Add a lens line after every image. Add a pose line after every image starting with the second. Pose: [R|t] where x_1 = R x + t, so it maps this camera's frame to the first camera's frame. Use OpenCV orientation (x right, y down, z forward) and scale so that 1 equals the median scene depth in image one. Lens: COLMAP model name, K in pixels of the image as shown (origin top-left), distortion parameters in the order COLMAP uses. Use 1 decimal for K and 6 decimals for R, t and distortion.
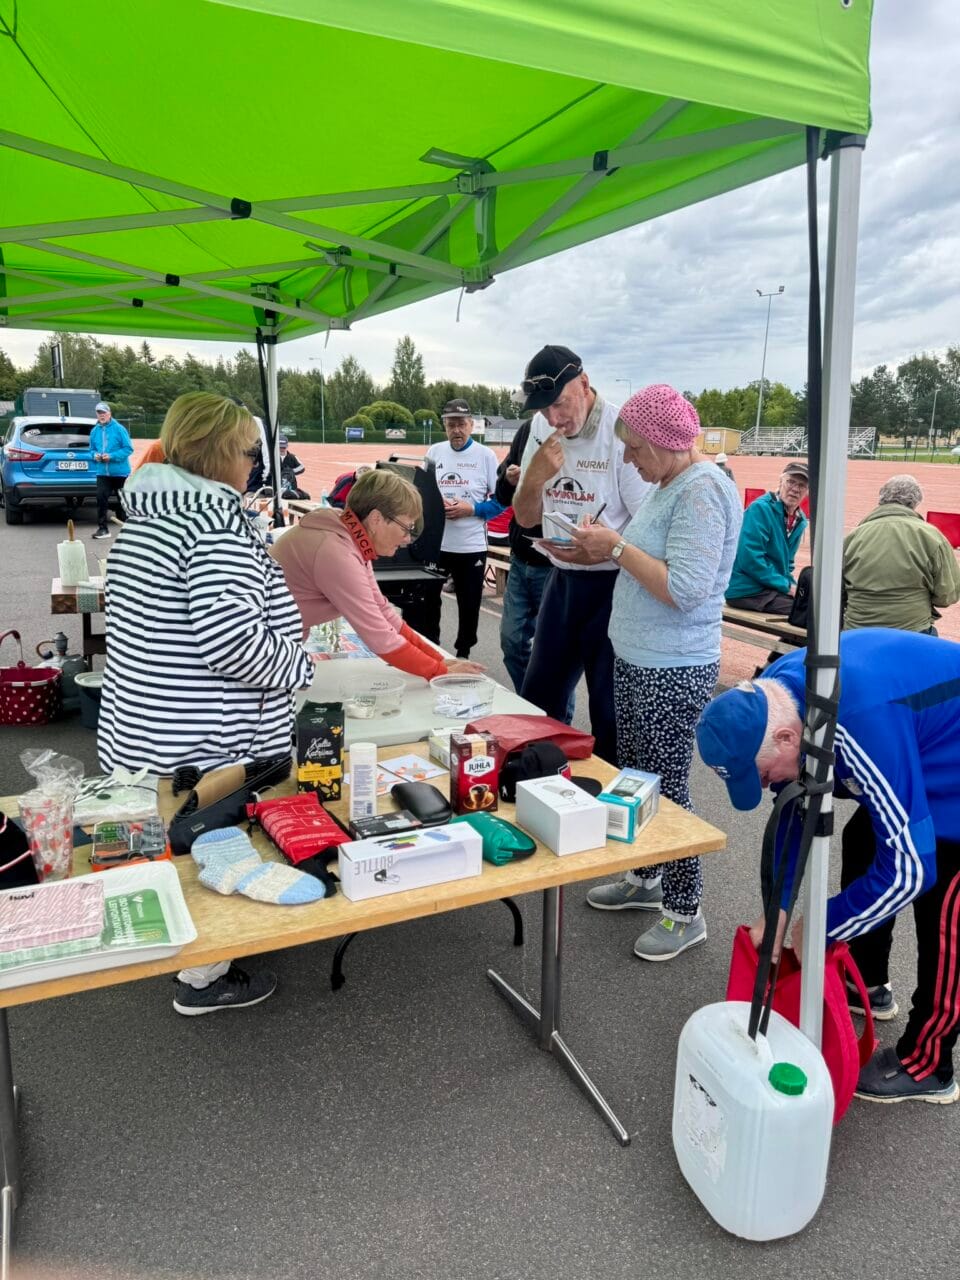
lens RADIAL K [[907.8, 0, 481.7], [0, 907.8, 642.7], [0, 0, 1]] dist [0.027250, -0.040916]
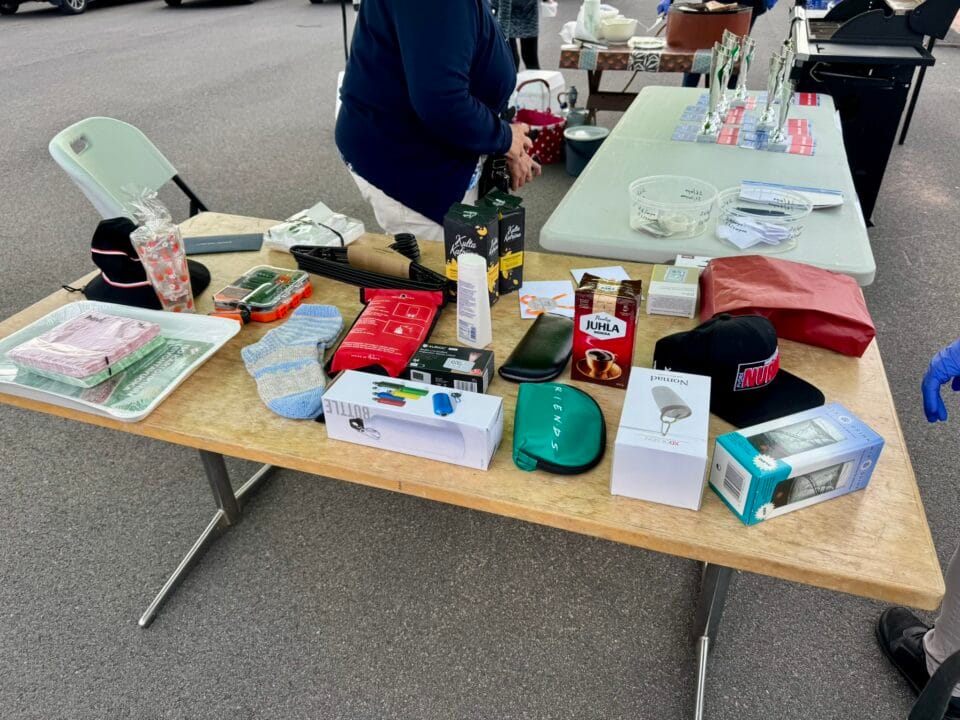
lens RADIAL K [[680.9, 0, 483.2], [0, 680.9, 357.0], [0, 0, 1]] dist [0.027250, -0.040916]
pose [[0.712126, 0.345170, -0.611338, 0.269145], [-0.113668, 0.915986, 0.384771, -0.039940], [0.692788, -0.204516, 0.691533, 0.553017]]
